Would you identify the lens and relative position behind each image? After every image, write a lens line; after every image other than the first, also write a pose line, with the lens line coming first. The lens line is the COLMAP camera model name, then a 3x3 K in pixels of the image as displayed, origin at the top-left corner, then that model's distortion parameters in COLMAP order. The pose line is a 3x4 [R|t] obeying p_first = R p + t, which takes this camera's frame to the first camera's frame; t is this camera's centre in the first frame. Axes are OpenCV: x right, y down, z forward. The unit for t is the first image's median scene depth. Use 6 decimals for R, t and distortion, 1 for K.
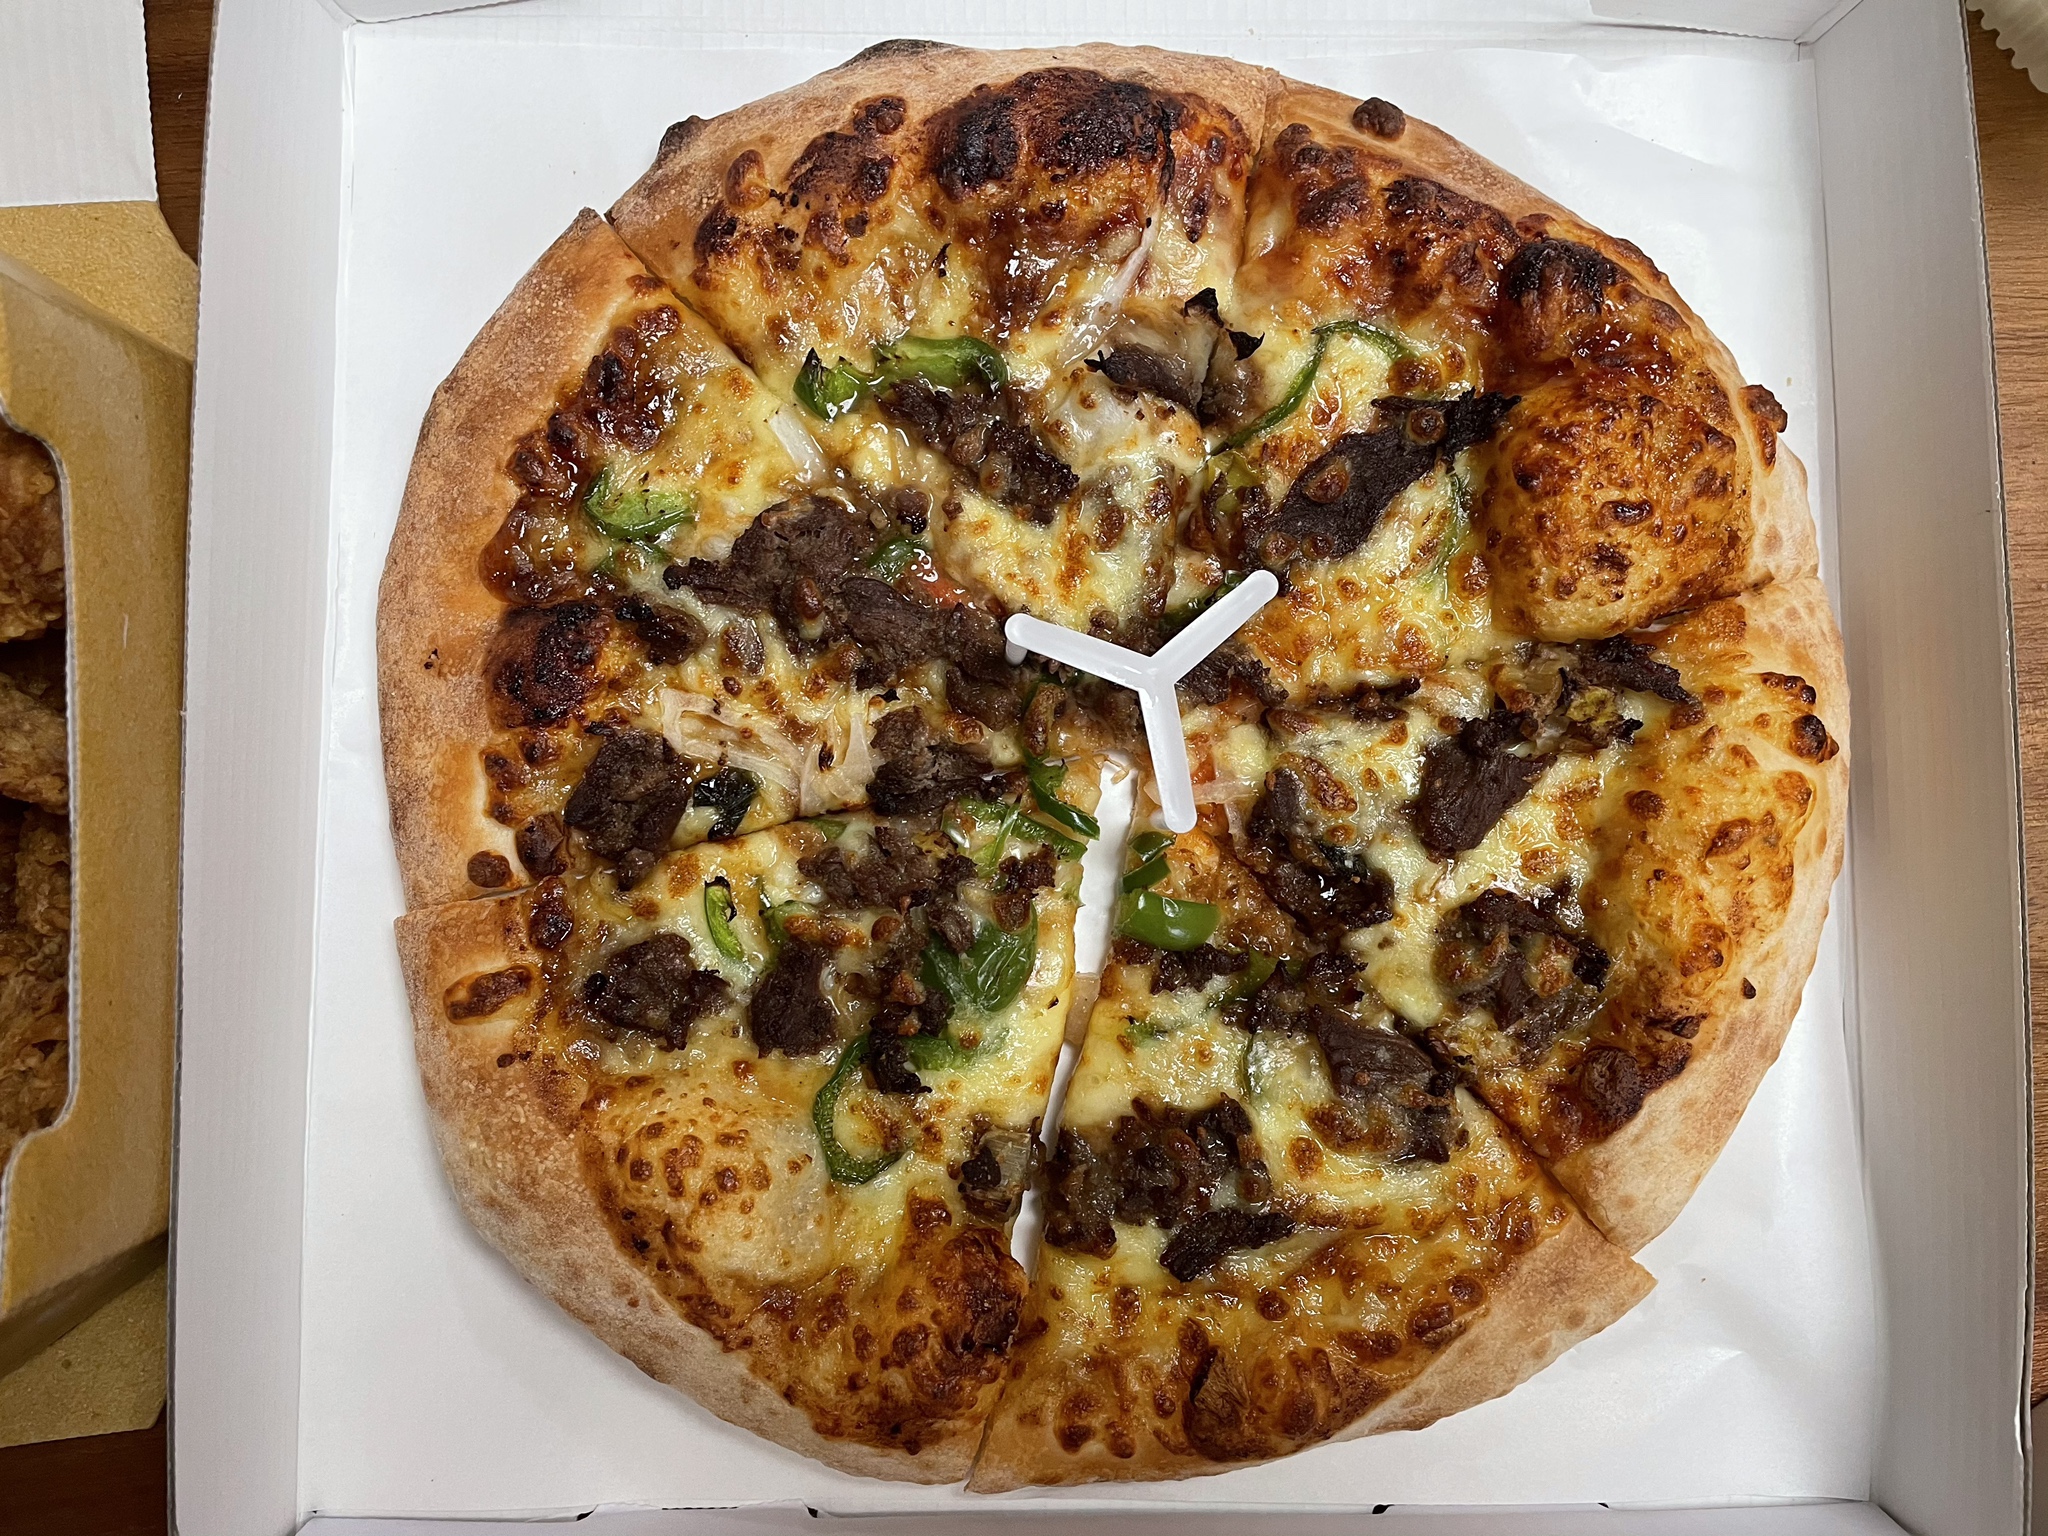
lens RADIAL K [[1253.0, 0, 1024.0], [0, 1253.0, 768.0], [0, 0, 1]] dist [0.040256, -0.047627]
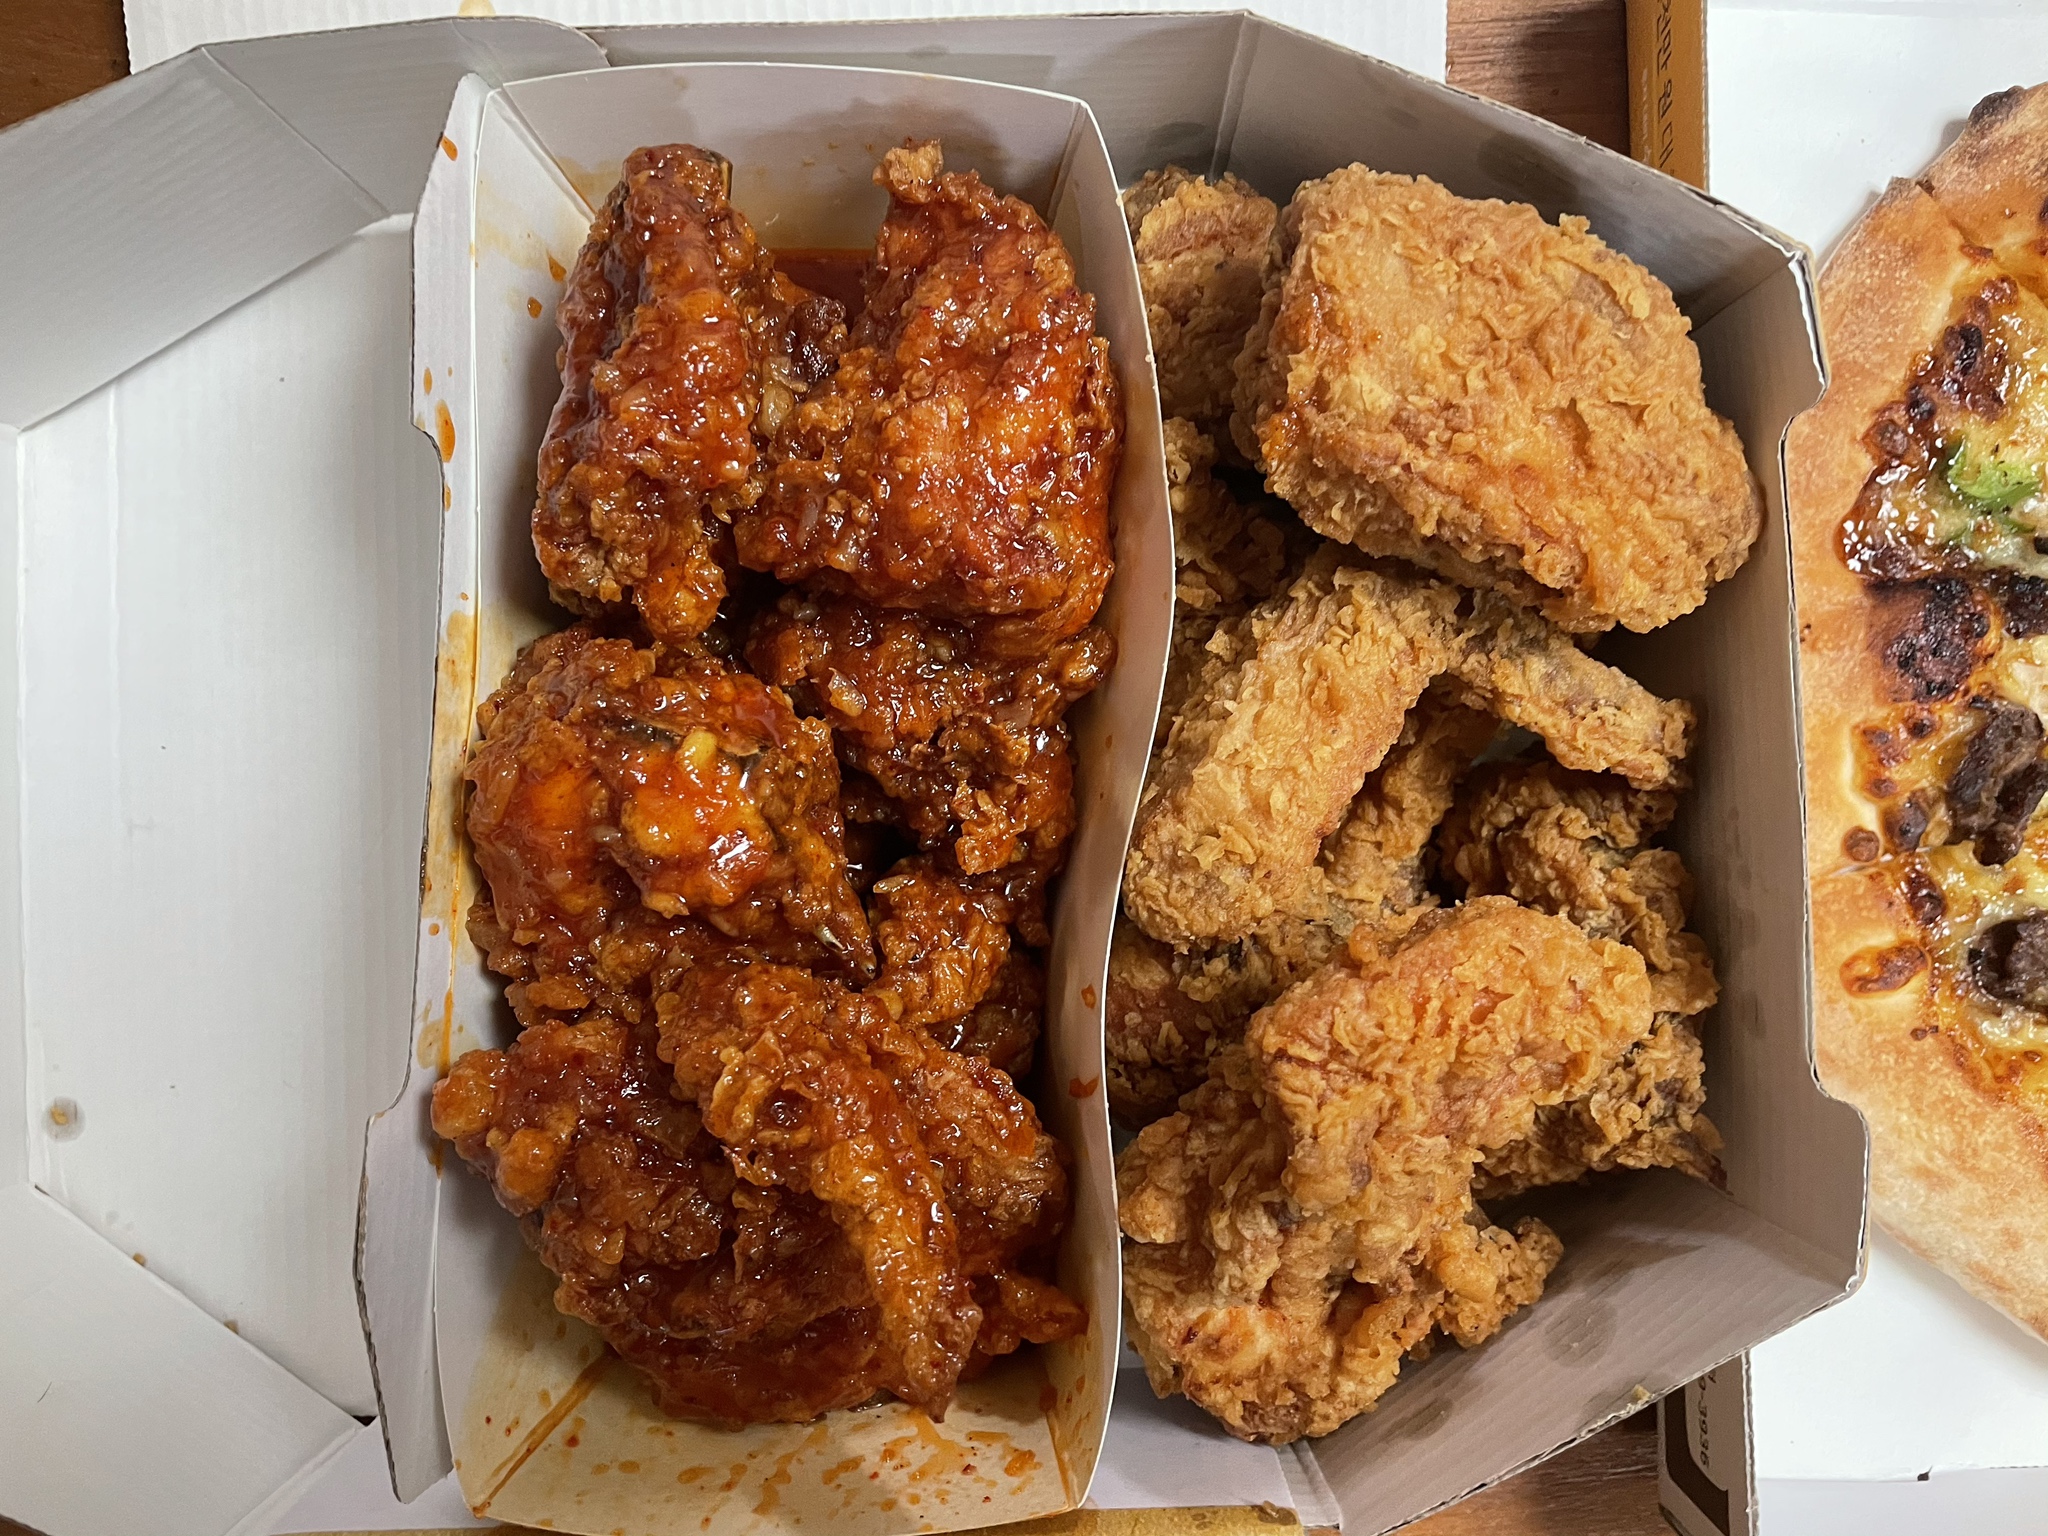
lens RADIAL K [[1253.0, 0, 1024.0], [0, 1253.0, 768.0], [0, 0, 1]] dist [0.040256, -0.047627]
pose [[0.999157, -0.000628, -0.041052, -1.047671], [0.001648, 0.999691, 0.024817, -0.005927], [0.041024, -0.024864, 0.998849, -0.026895]]
